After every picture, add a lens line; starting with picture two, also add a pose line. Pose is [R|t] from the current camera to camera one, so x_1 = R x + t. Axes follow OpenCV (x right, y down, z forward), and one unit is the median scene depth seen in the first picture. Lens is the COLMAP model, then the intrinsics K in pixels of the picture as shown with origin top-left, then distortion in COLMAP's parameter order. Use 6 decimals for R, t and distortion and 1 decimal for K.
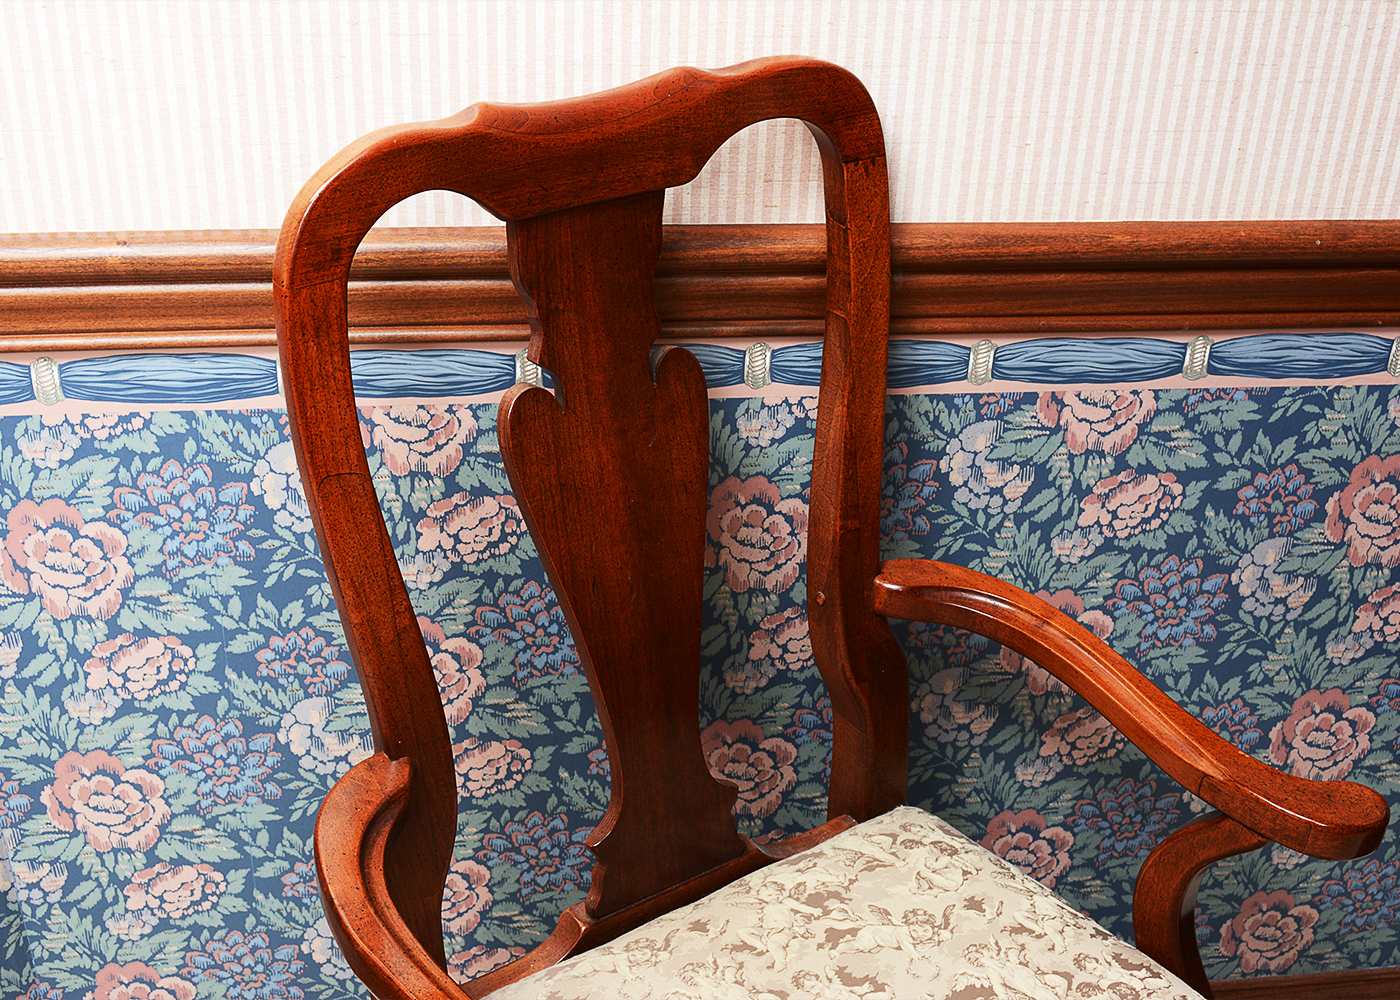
lens RADIAL K [[1807.9, 0, 694.6], [0, 1807.9, 488.6], [0, 0, 1]] dist [-0.040503, 0.000000]
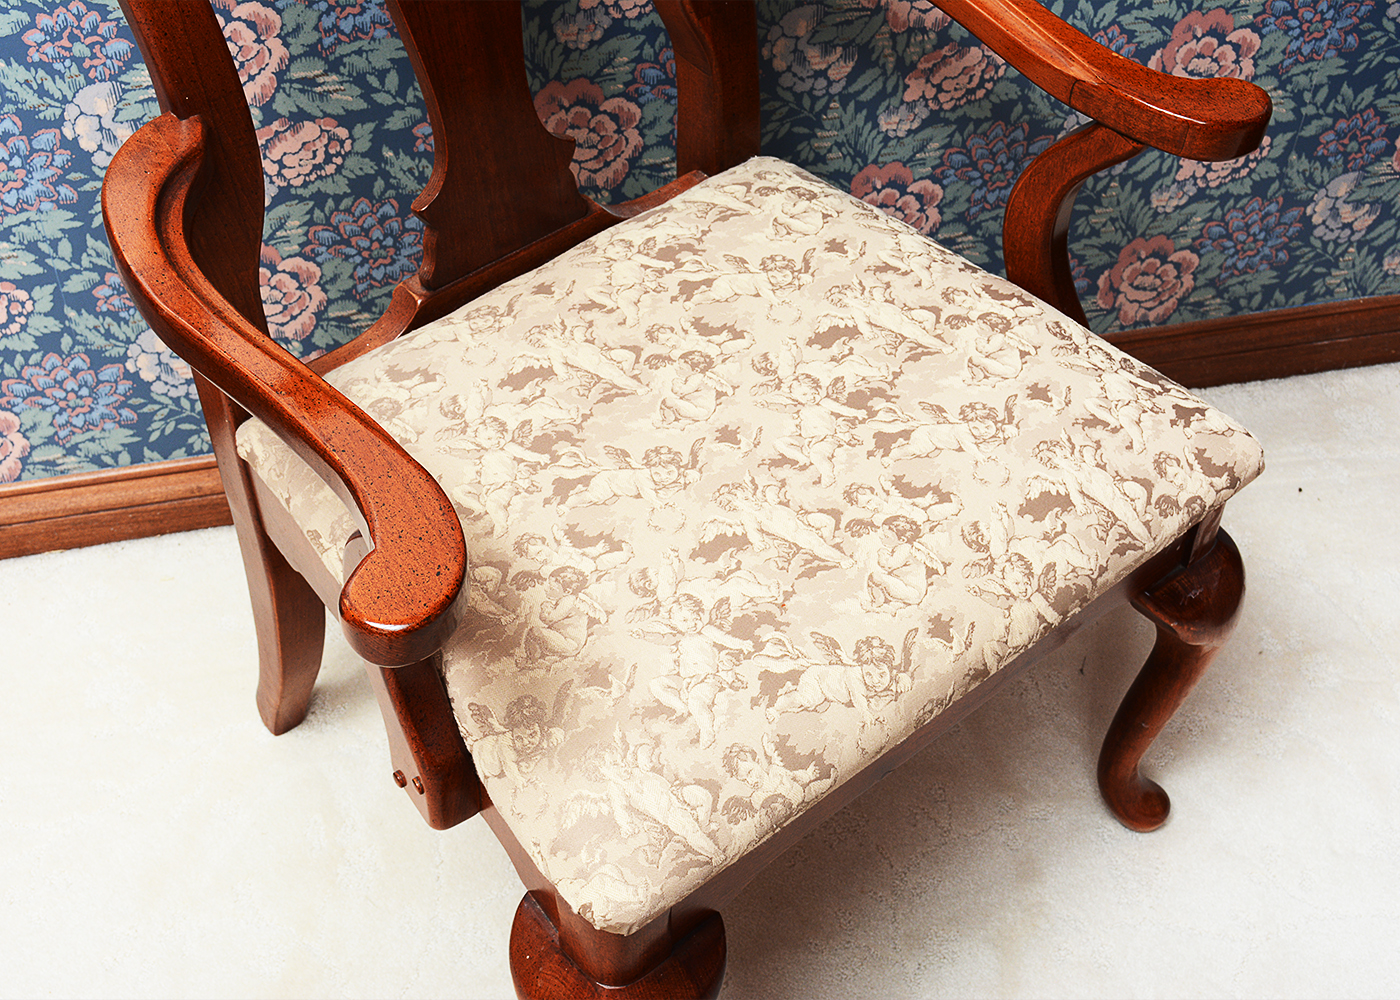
lens RADIAL K [[1903.3, 0, 697.5], [0, 1903.3, 492.0], [0, 0, 1]] dist [-0.036935, 0.000000]
pose [[0.994953, -0.080370, 0.060075, 0.012093], [0.059488, 0.954607, 0.291866, 0.051624], [-0.080805, -0.286819, 0.954571, 0.021908]]
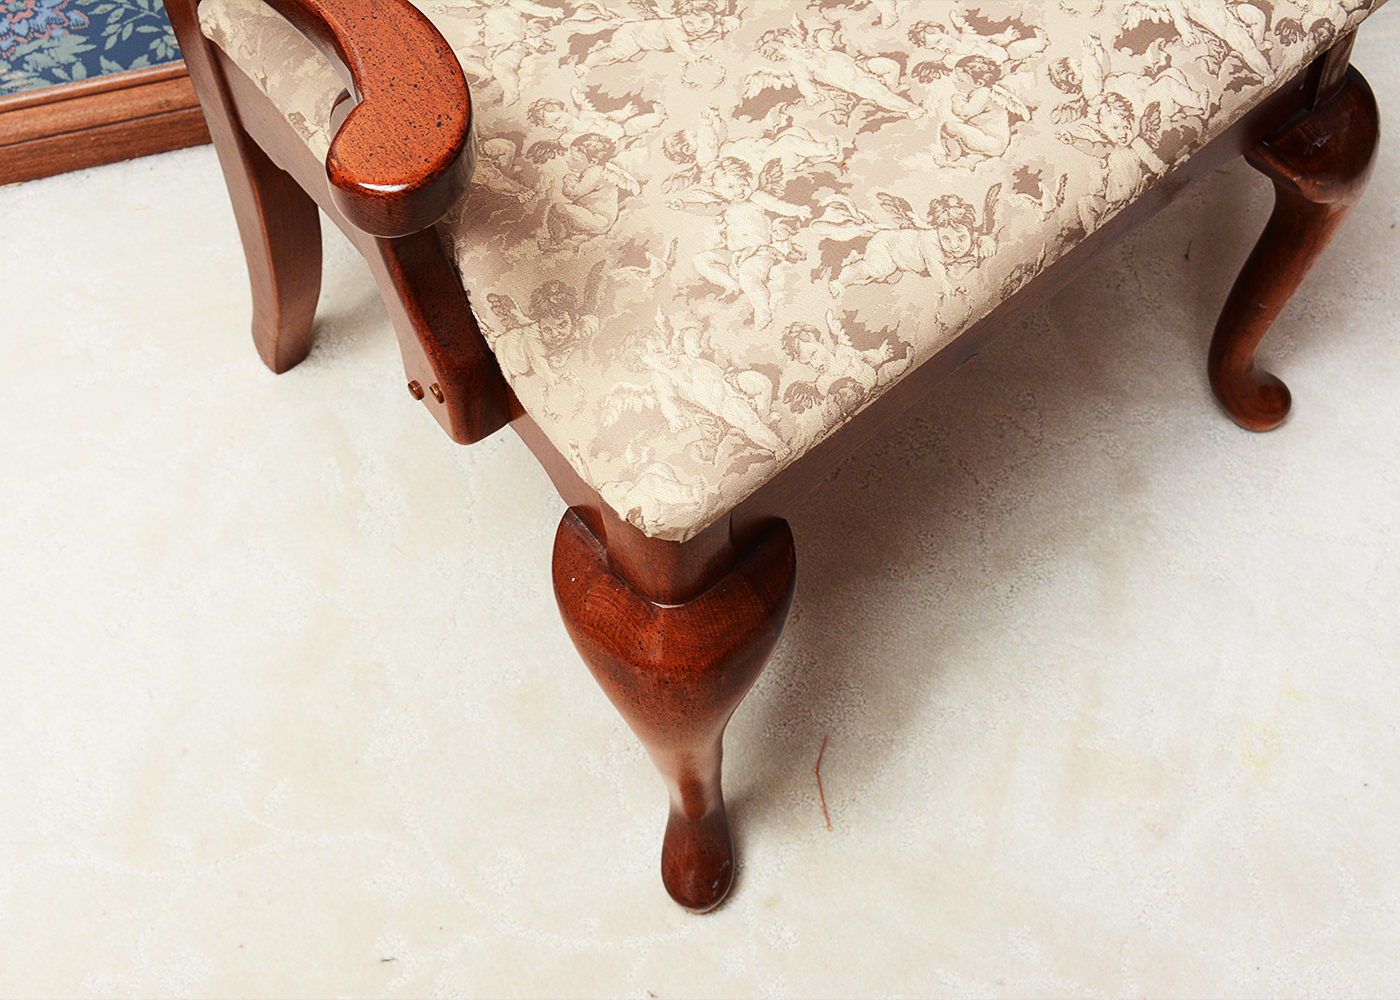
lens RADIAL K [[2105.1, 0, 696.1], [0, 2105.1, 493.7], [0, 0, 1]] dist [-0.023374, 0.000000]
pose [[0.990274, -0.138003, 0.017660, 0.009679], [0.115934, 0.888681, 0.443628, 0.089702], [-0.076916, -0.437266, 0.896037, 0.036580]]
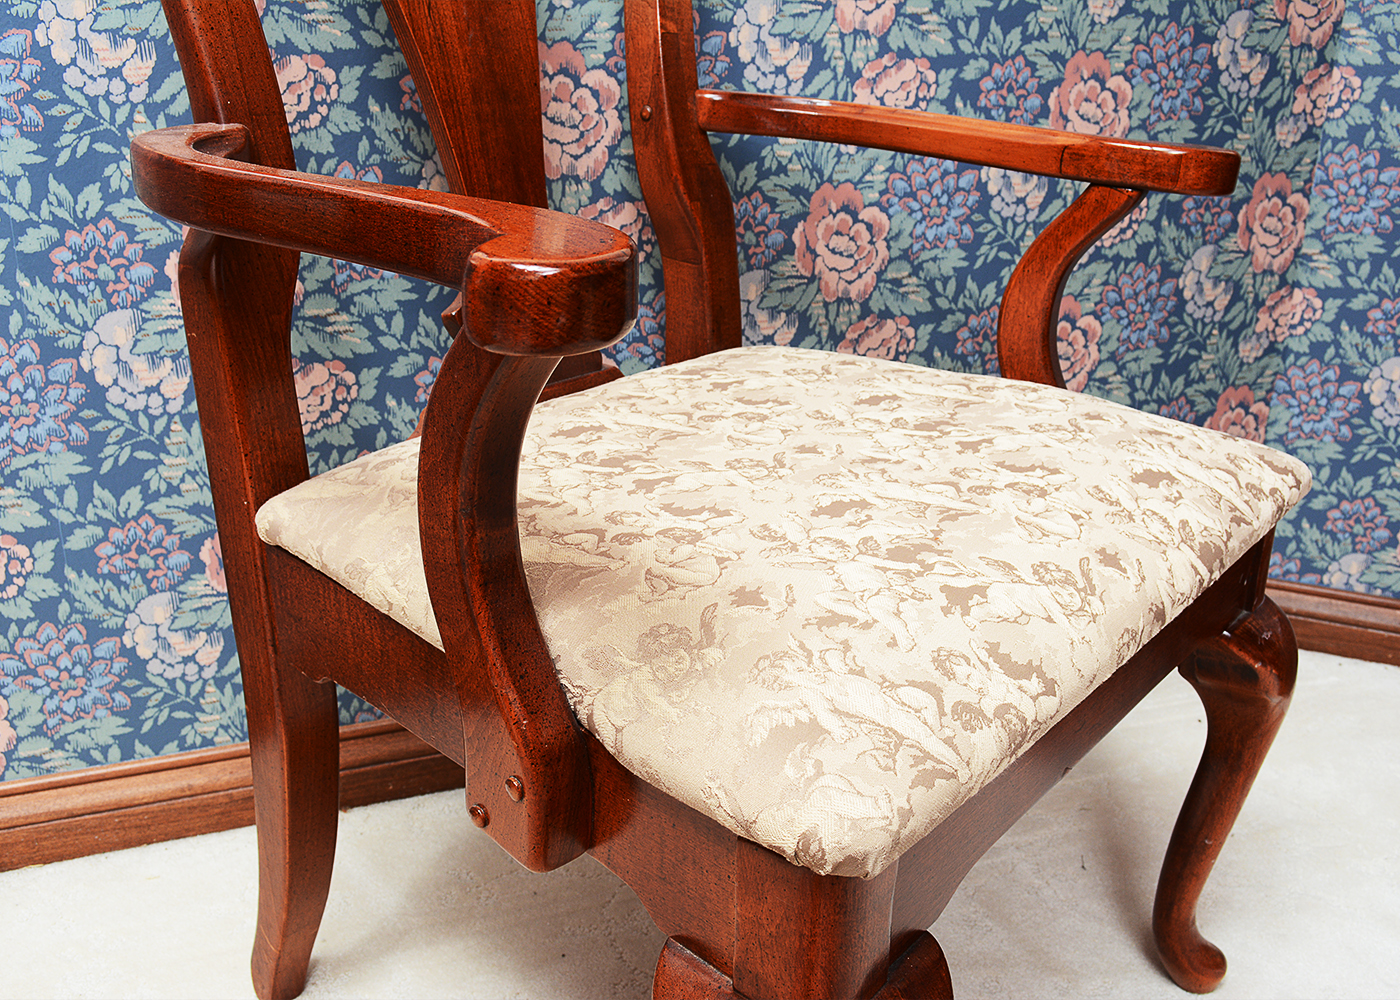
lens RADIAL K [[1281.5, 0, 701.6], [0, 1281.5, 488.1], [0, 0, 1]] dist [-0.073499, 0.000000]
pose [[0.964752, -0.102981, 0.242173, -0.084349], [0.138932, 0.980868, -0.136365, 0.329258], [-0.223497, 0.165204, 0.960602, 0.309683]]
